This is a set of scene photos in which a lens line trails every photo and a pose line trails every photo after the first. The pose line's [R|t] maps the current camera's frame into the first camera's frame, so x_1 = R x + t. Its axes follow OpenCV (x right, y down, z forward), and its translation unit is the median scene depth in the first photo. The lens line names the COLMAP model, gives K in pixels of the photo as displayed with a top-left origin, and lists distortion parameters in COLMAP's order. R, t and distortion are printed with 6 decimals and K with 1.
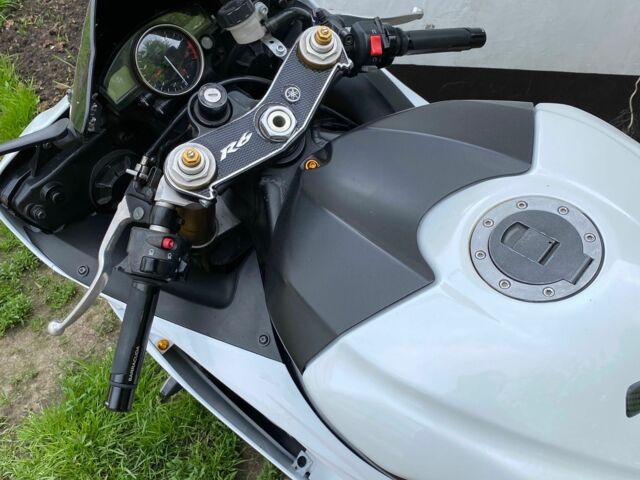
lens RADIAL K [[641.2, 0, 323.6], [0, 641.2, 237.6], [0, 0, 1]] dist [0.116667, -0.241142]
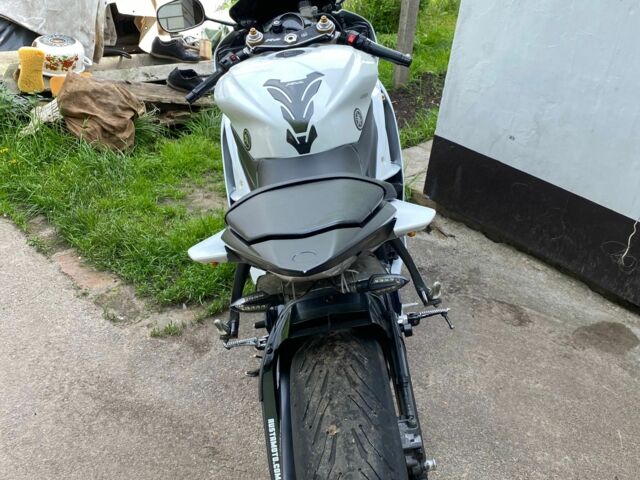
lens RADIAL K [[641.2, 0, 323.6], [0, 641.2, 237.6], [0, 0, 1]] dist [0.116667, -0.241142]
pose [[0.712128, 0.397418, -0.578734, 1.844439], [-0.576151, 0.801866, -0.158305, 0.798516], [0.401154, 0.446172, 0.800004, -0.684624]]
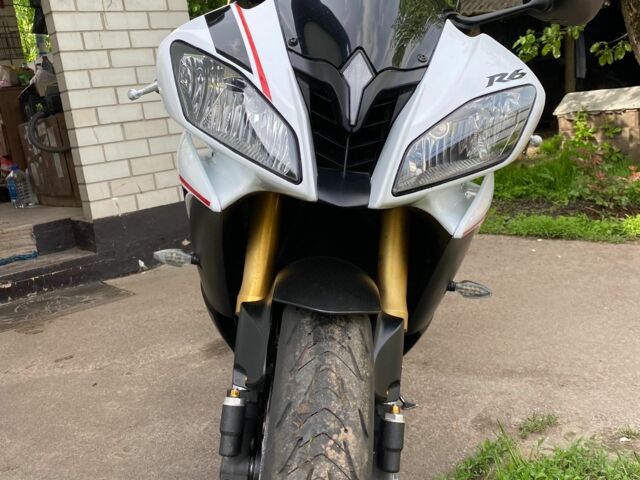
lens RADIAL K [[662.3, 0, 335.5], [0, 662.3, 239.6], [0, 0, 1]] dist [0.135483, -0.311328]
pose [[-0.684990, -0.074903, 0.724692, -1.255159], [0.621913, 0.458008, 0.635180, -1.001568], [-0.379492, 0.885787, -0.267148, 1.839283]]
